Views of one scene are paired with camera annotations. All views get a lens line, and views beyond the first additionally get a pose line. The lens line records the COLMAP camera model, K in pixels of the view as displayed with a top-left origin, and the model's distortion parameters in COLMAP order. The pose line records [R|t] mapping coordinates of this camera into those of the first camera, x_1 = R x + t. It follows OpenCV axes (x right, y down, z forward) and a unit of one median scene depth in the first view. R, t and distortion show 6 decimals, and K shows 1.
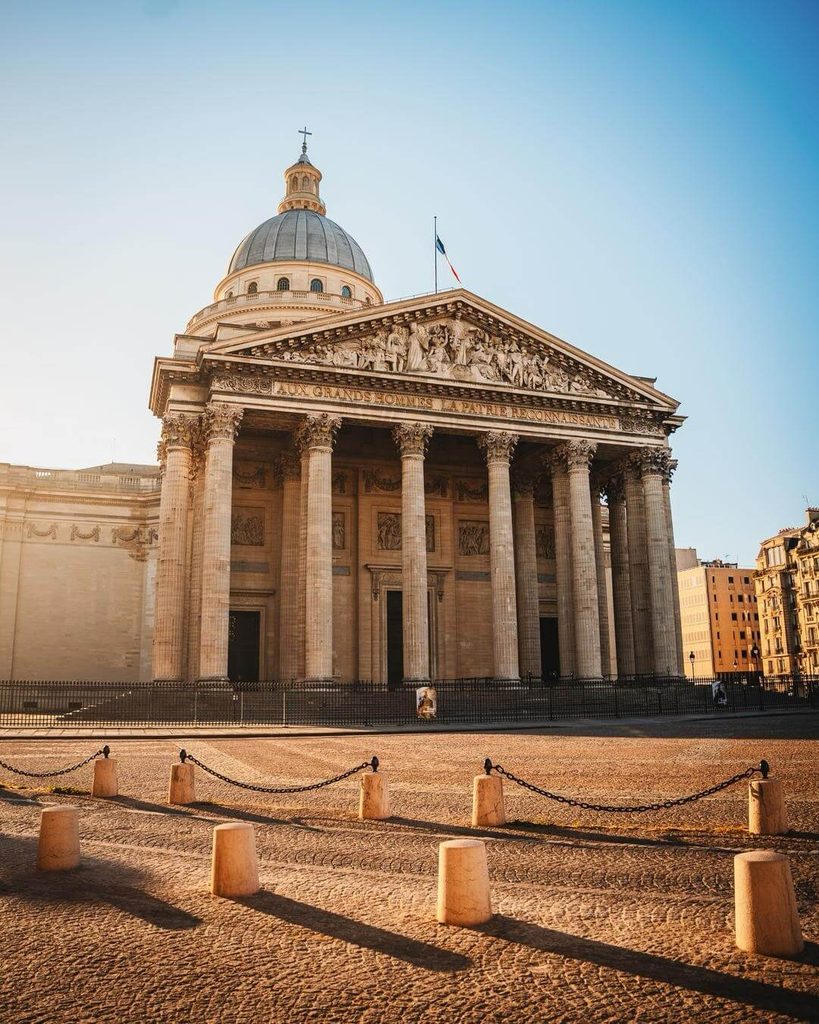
lens RADIAL K [[870.7, 0, 415.2], [0, 870.7, 505.5], [0, 0, 1]] dist [-0.157707, 0.008263]
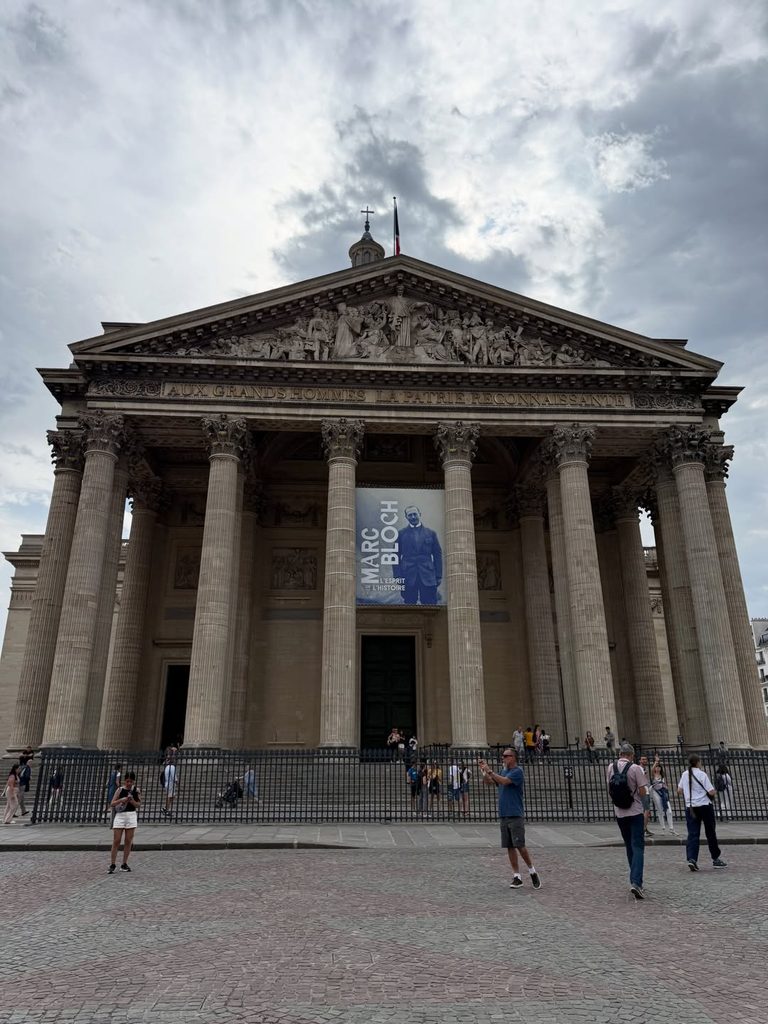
lens RADIAL K [[729.4, 0, 374.4], [0, 729.4, 517.5], [0, 0, 1]] dist [0.101437, -0.015206]
pose [[0.959854, -0.078682, -0.269239, 0.198783], [0.050170, 0.992531, -0.111196, 0.070867], [0.275978, 0.093224, 0.956632, 0.348724]]
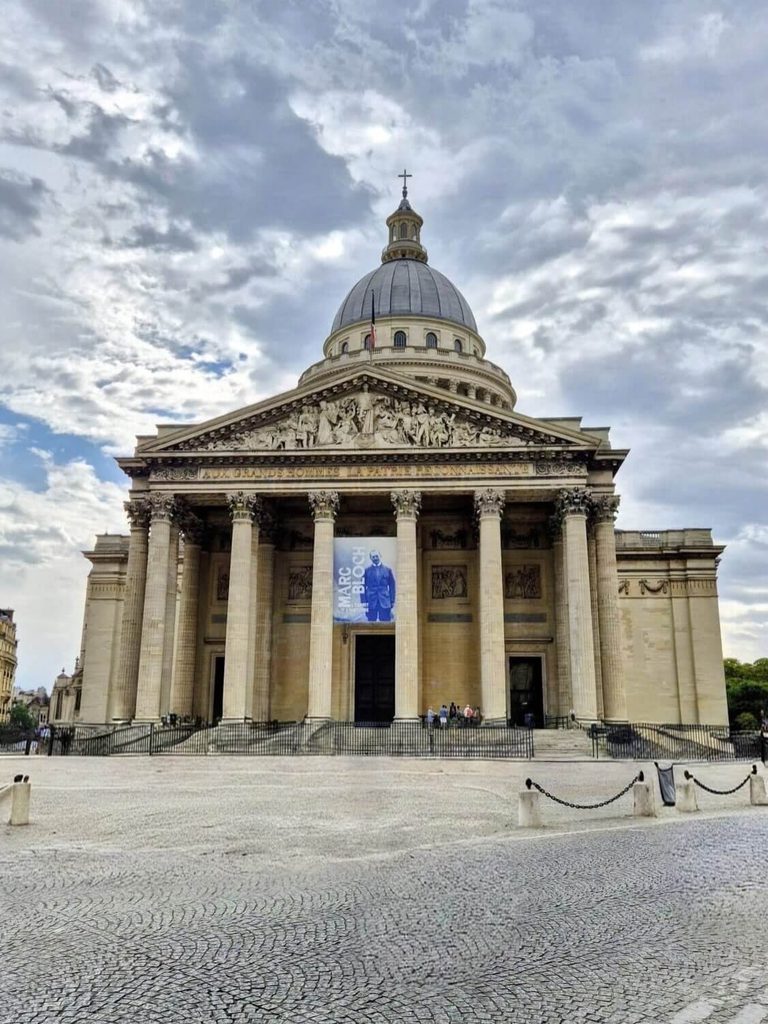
lens RADIAL K [[916.3, 0, 376.8], [0, 916.3, 514.4], [0, 0, 1]] dist [0.091785, 0.002060]
pose [[0.917071, -0.075221, -0.391564, 0.516644], [0.071292, 0.997152, -0.024588, -0.028134], [0.392299, -0.005367, 0.919822, -0.080656]]
